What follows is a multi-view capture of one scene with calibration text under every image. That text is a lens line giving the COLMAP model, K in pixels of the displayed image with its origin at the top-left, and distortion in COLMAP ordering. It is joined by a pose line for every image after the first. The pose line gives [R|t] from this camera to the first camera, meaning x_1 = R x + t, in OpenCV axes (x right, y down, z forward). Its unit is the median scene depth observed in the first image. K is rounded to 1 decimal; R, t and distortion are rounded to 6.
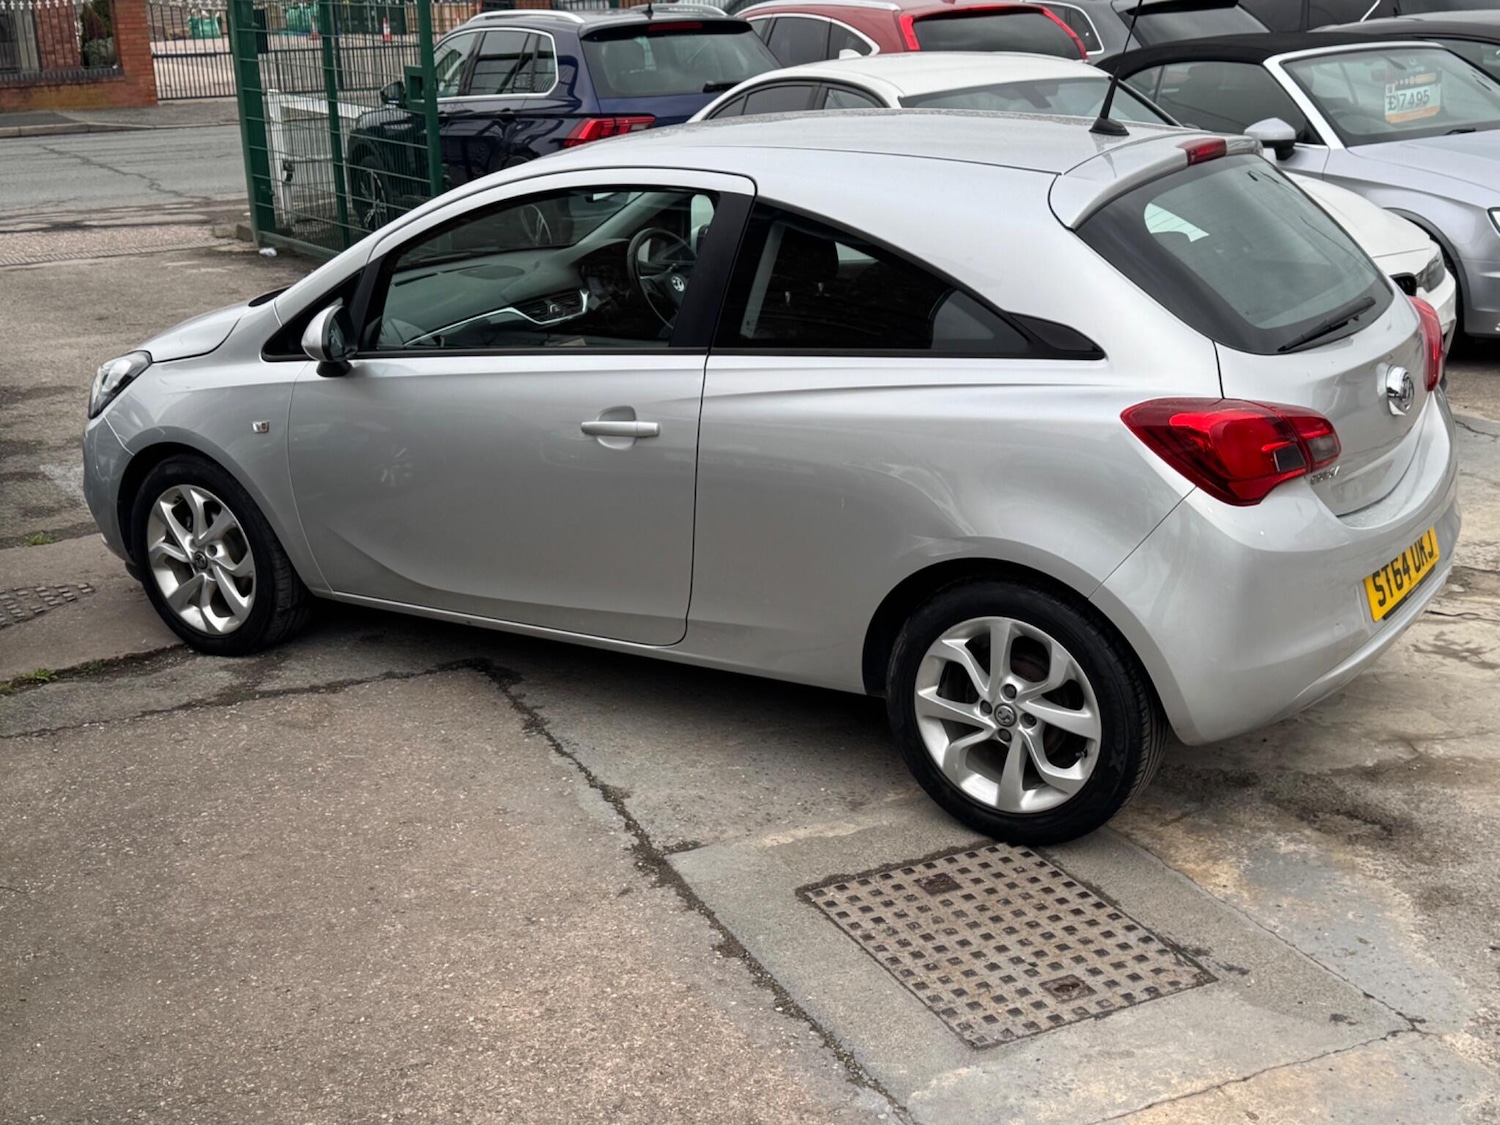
lens RADIAL K [[1856.0, 0, 752.3], [0, 1856.0, 565.5], [0, 0, 1]] dist [0.200393, -0.451921]
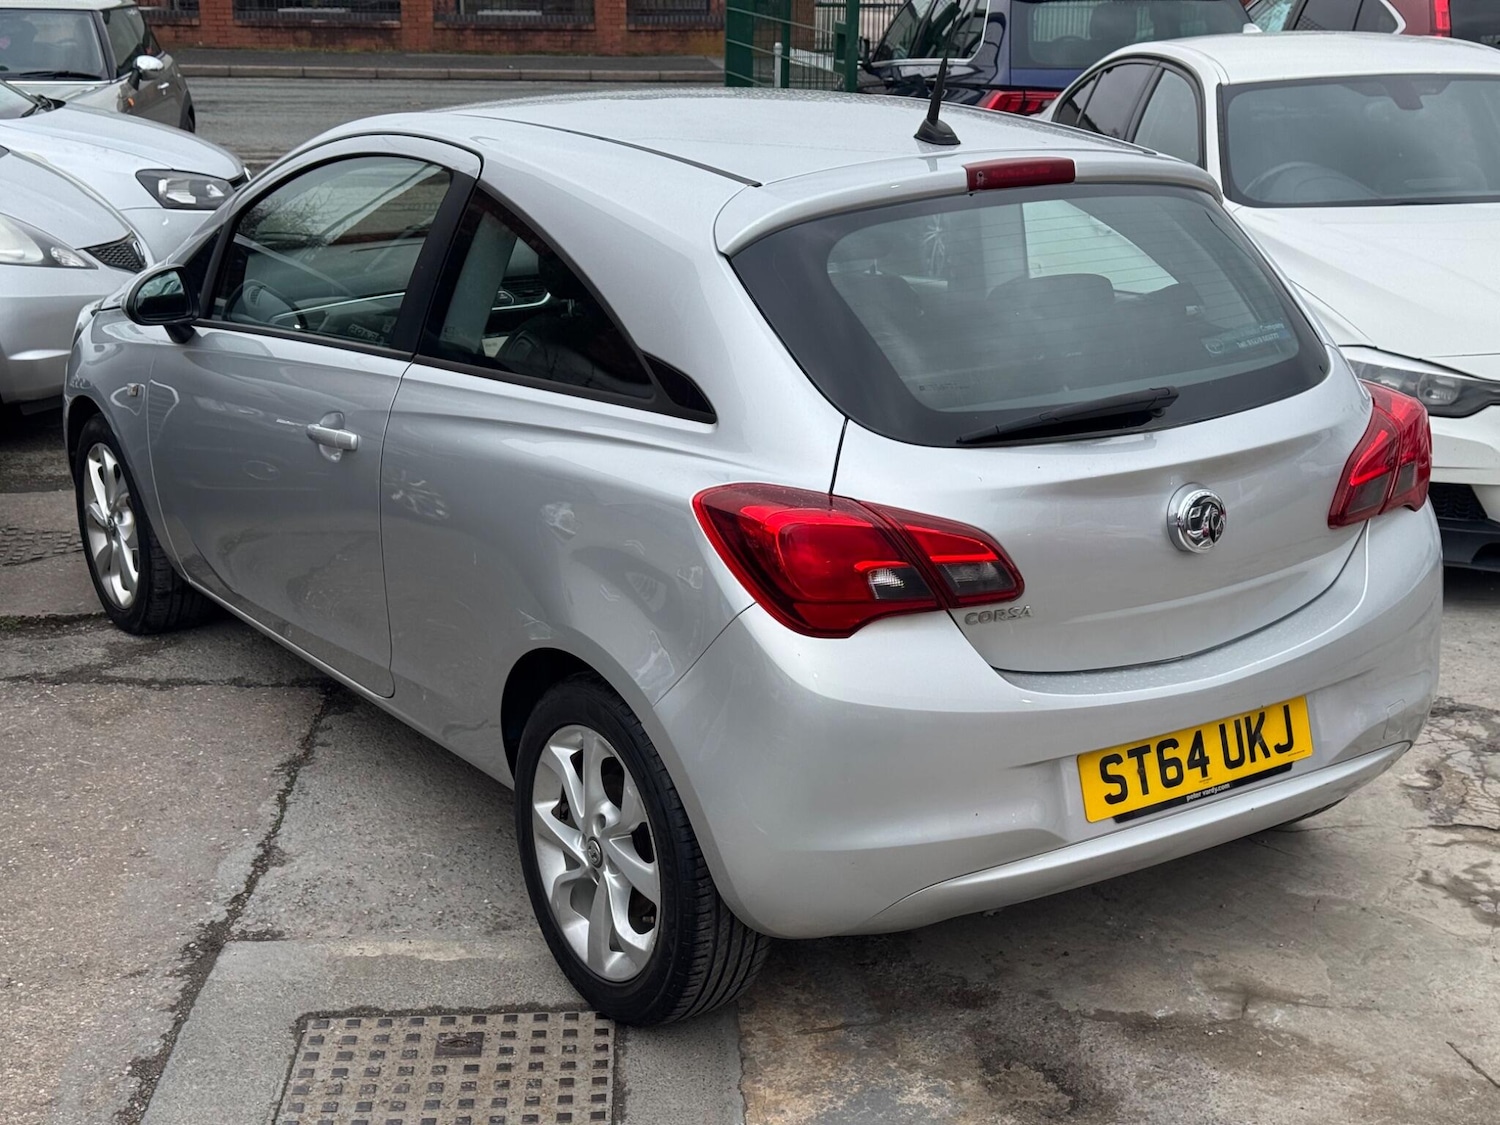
lens RADIAL K [[2063.6, 0, 768.2], [0, 2063.6, 568.7], [0, 0, 1]] dist [0.209130, -0.470767]
pose [[0.925819, 0.145688, -0.348762, 0.469245], [-0.147776, 0.988803, 0.020767, -0.064894], [0.347882, 0.032312, 0.936981, 0.183970]]
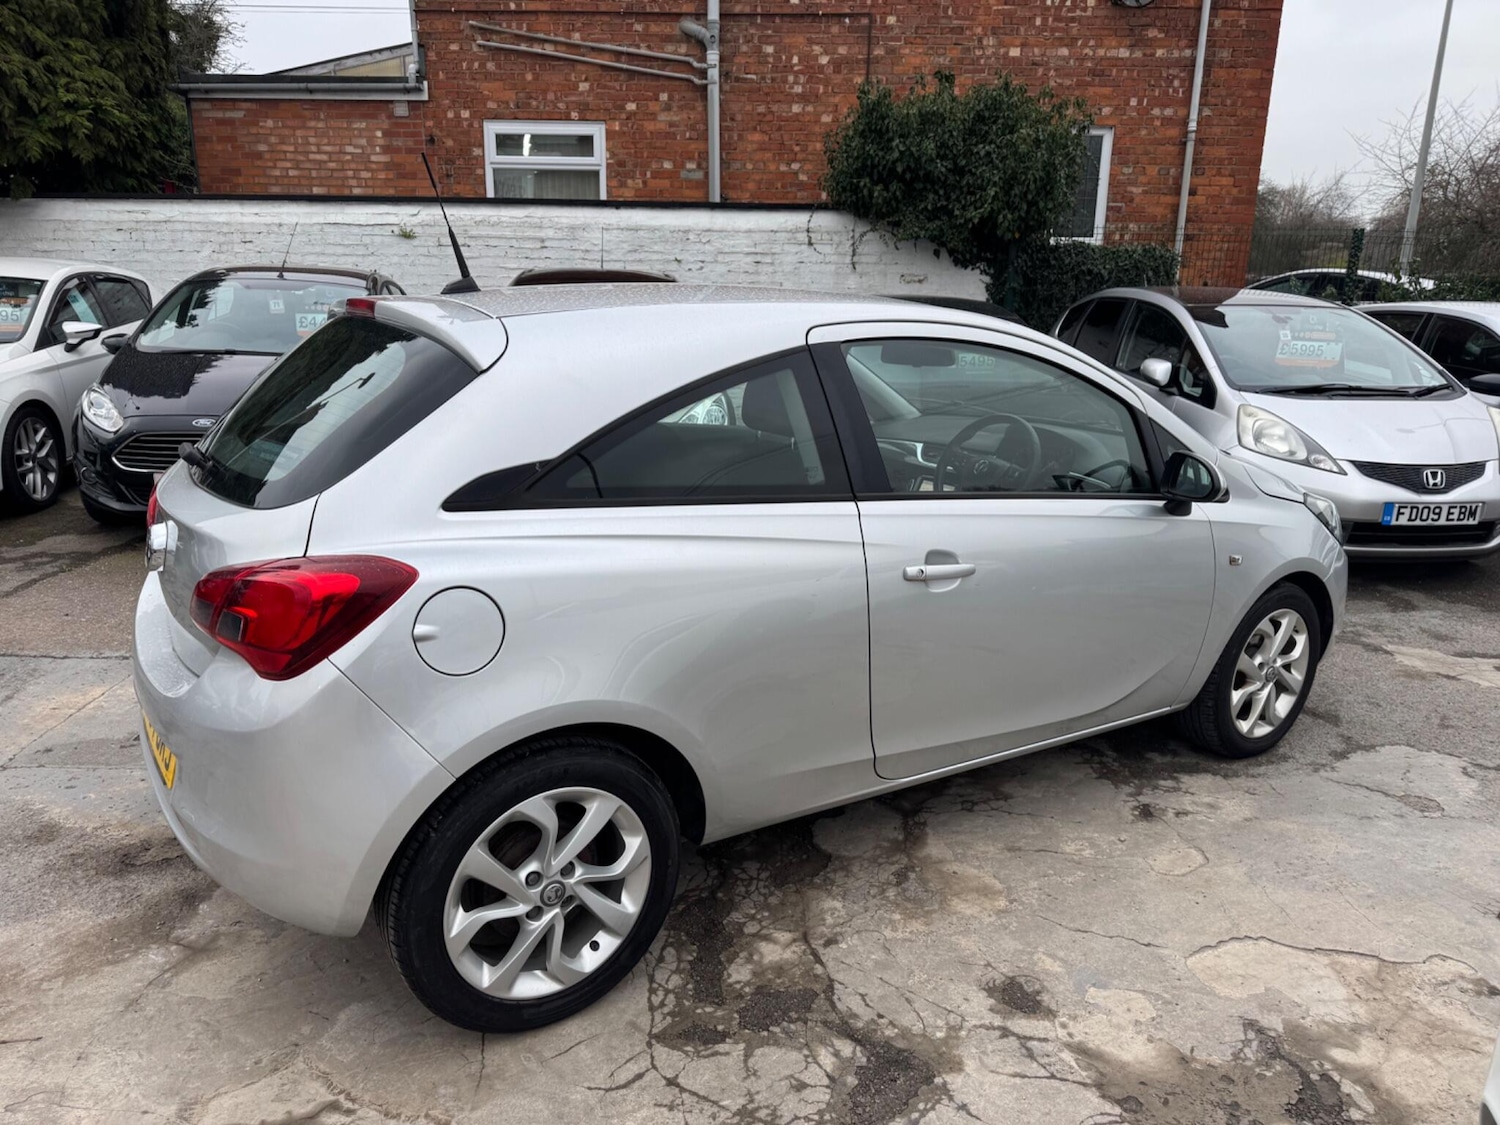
lens RADIAL K [[1055.6, 0, 745.7], [0, 1055.6, 586.9], [0, 0, 1]] dist [0.039538, -0.051784]
pose [[-0.386779, 0.279181, -0.878897, 0.707644], [-0.286511, 0.869525, 0.402290, -0.381355], [0.876535, 0.407411, -0.256326, 1.407200]]
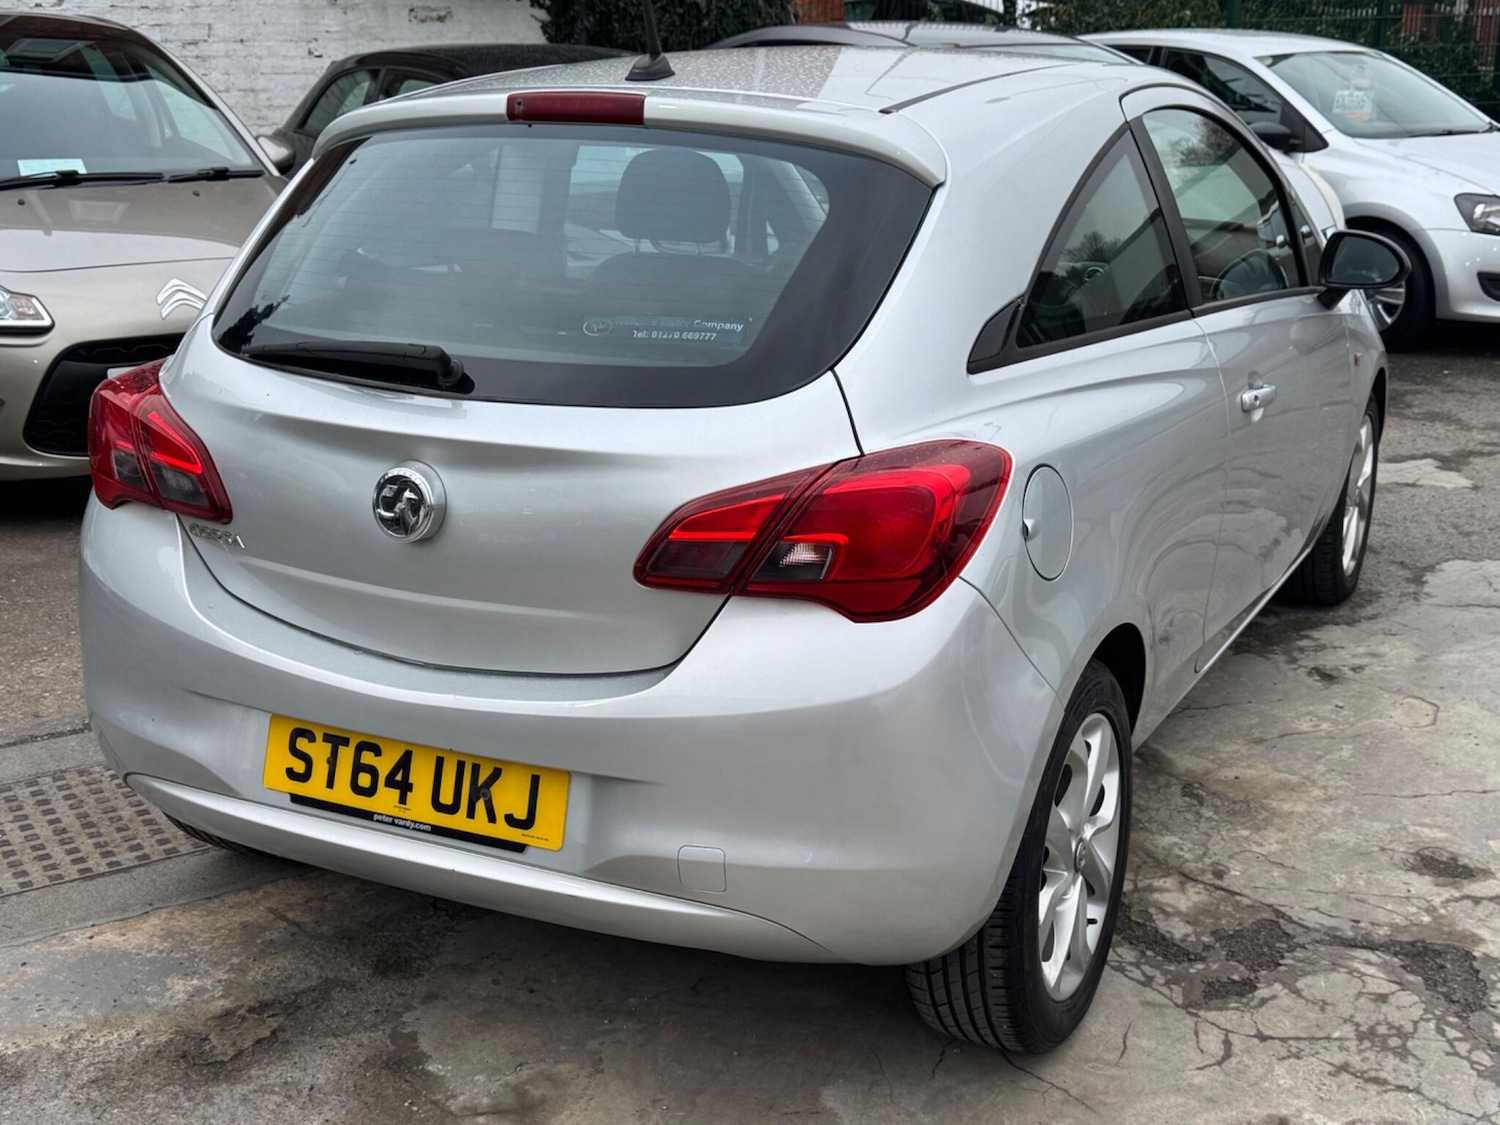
lens RADIAL K [[1796.1, 0, 748.9], [0, 1796.1, 567.1], [0, 0, 1]] dist [0.204945, -0.480735]
pose [[0.117411, 0.319060, -0.940434, 0.920894], [-0.302114, 0.913575, 0.272229, -0.268638], [0.946014, 0.252155, 0.203656, 0.982281]]
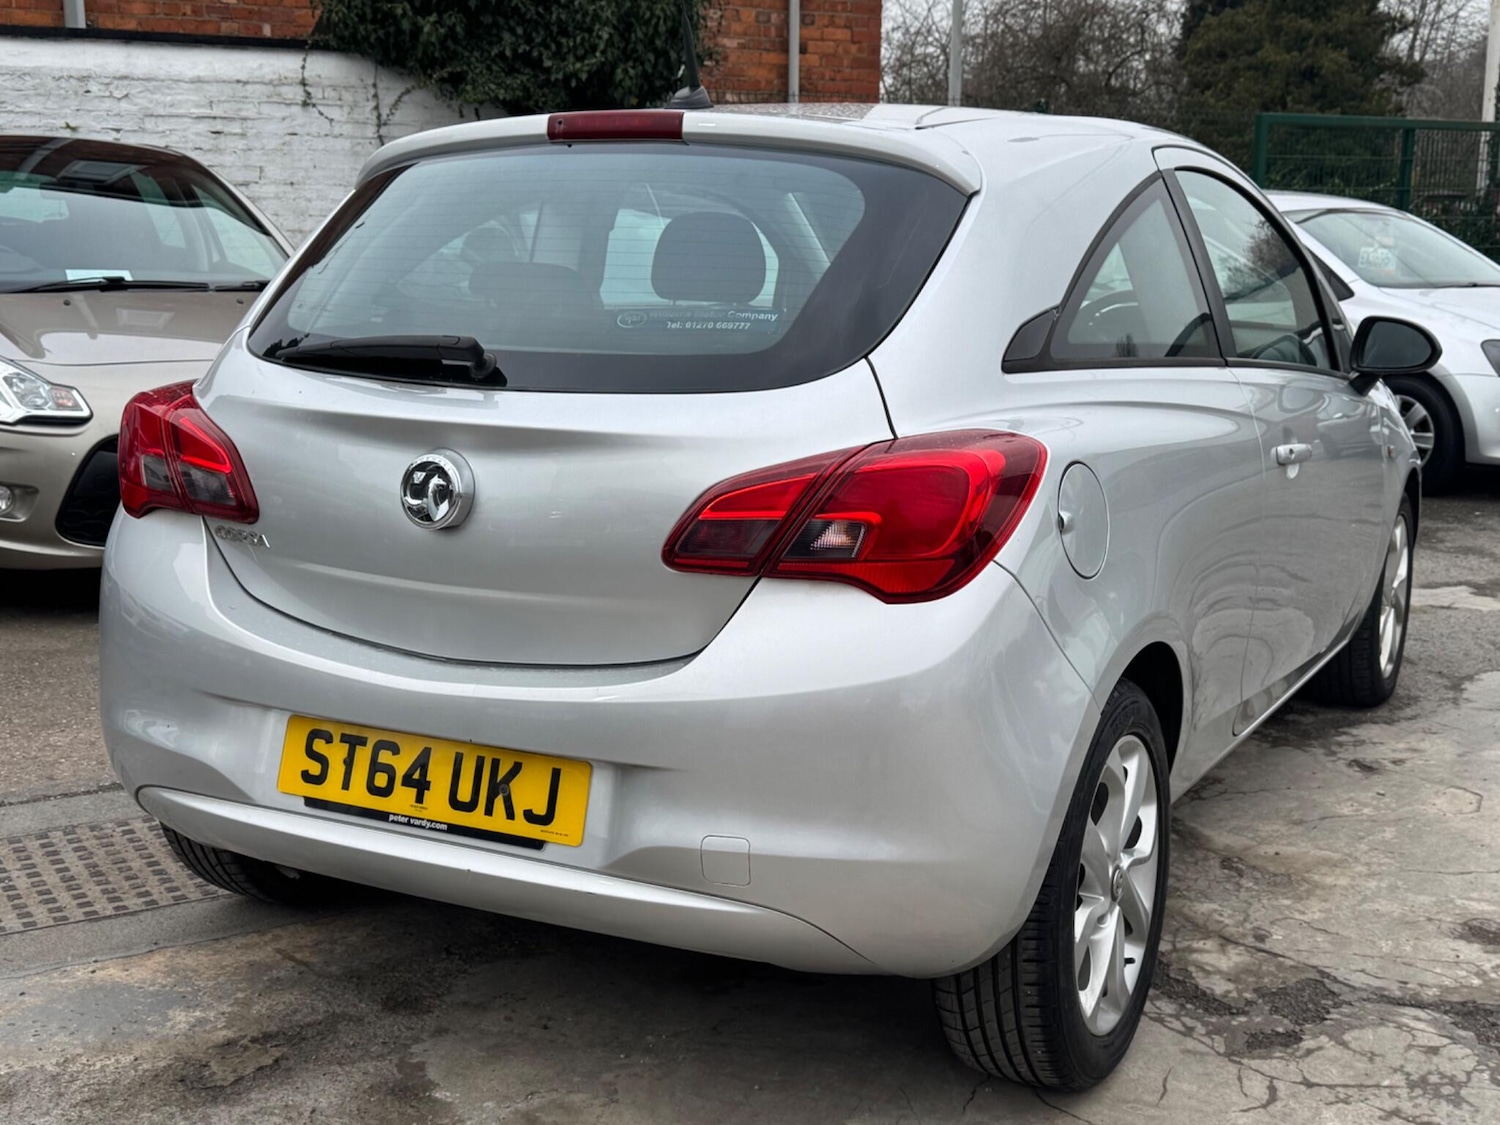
lens RADIAL K [[1796.7, 0, 761.6], [0, 1796.7, 561.6], [0, 0, 1]] dist [0.197673, -0.459628]
pose [[0.104784, 0.218643, -0.970163, 0.929092], [-0.315555, 0.932432, 0.176058, -0.207491], [0.943104, 0.287691, 0.166698, 1.000577]]
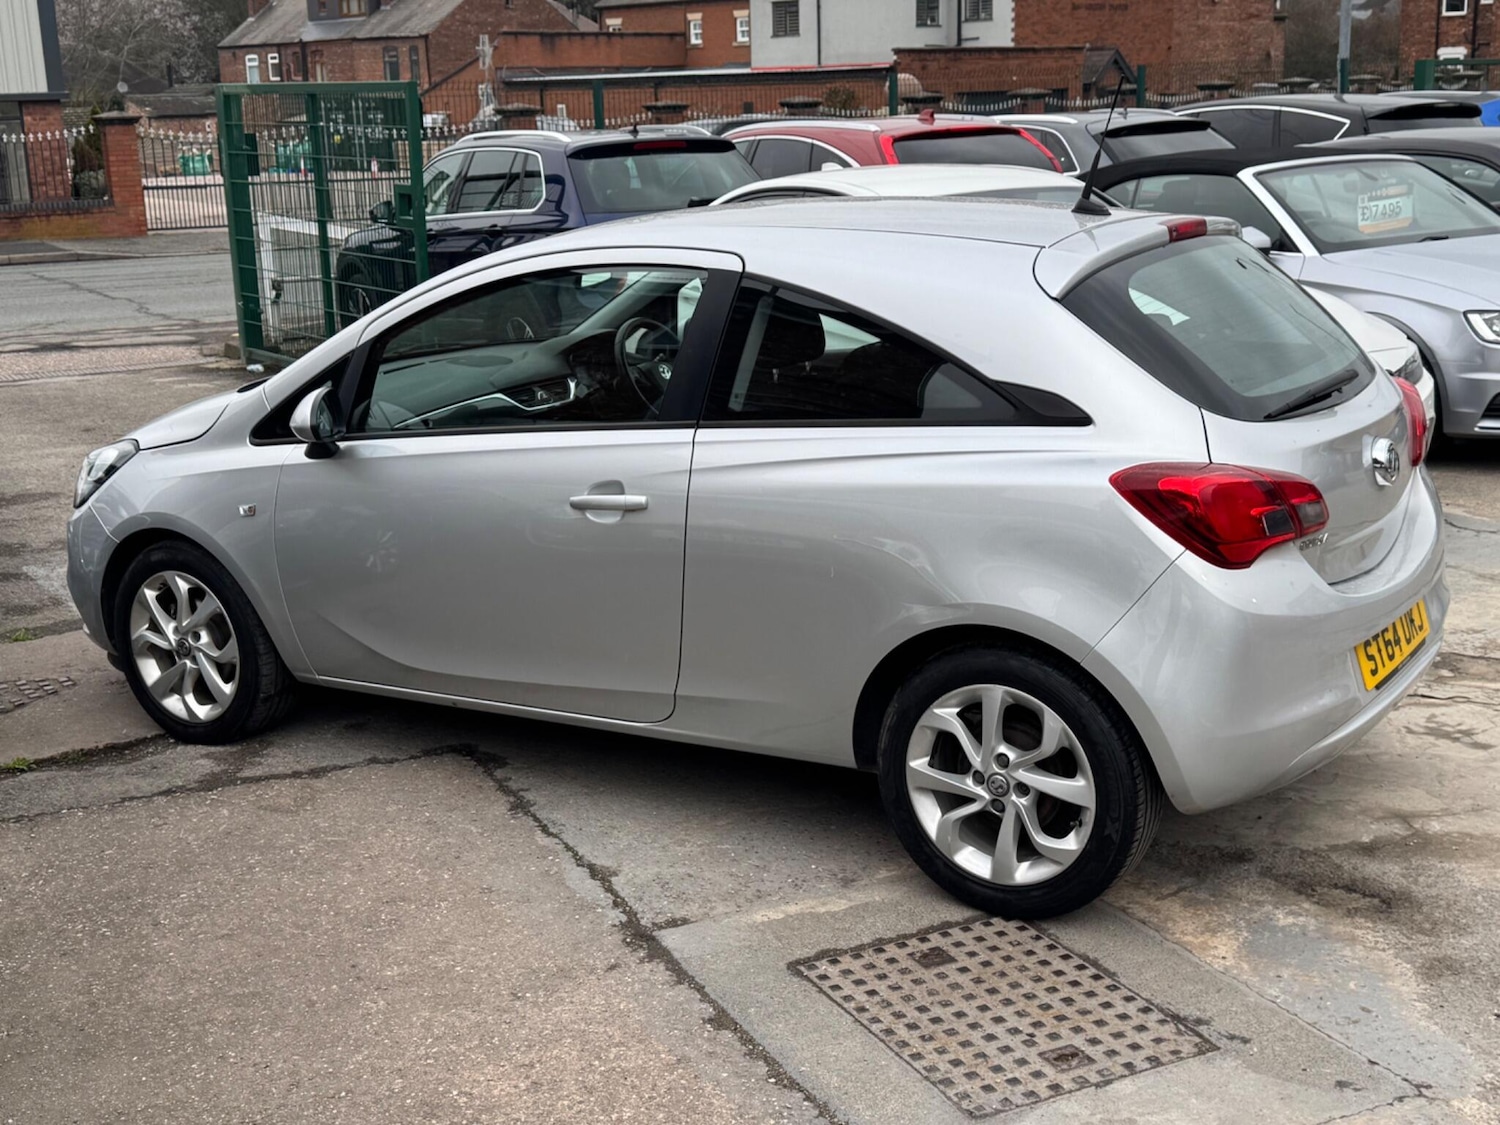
lens RADIAL K [[1856.0, 0, 752.3], [0, 1856.0, 565.5], [0, 0, 1]] dist [0.200393, -0.451921]
pose [[0.999953, -0.003233, 0.009141, -0.003214], [0.003857, 0.997604, -0.069077, 0.030448], [-0.008896, 0.069109, 0.997569, 0.005701]]
